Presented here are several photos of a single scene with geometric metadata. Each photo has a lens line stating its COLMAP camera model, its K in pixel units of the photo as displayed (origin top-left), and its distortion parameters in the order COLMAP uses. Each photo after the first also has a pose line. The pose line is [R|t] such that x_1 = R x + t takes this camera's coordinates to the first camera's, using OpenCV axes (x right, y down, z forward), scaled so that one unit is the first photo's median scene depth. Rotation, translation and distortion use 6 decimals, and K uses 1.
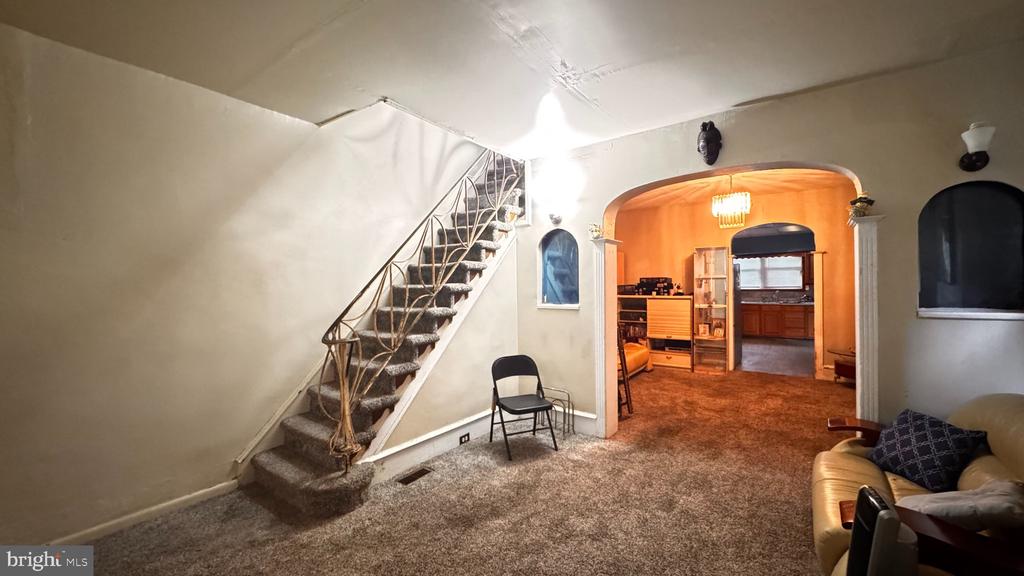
lens RADIAL K [[407.8, 0, 510.7], [0, 407.8, 287.6], [0, 0, 1]] dist [-0.003115, 0.000550]
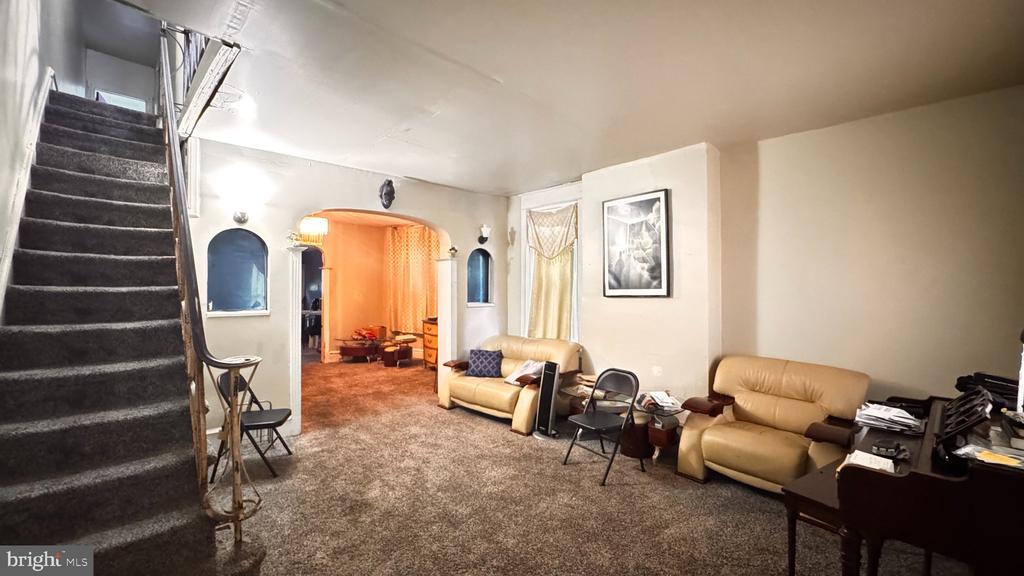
lens RADIAL K [[407.8, 0, 511.5], [0, 407.8, 290.3], [0, 0, 1]] dist [-0.003115, 0.000550]
pose [[0.173910, 0.012232, 0.984686, -0.801690], [0.002403, 0.999915, -0.012846, 0.008276], [-0.984759, 0.004600, 0.173866, 0.291436]]
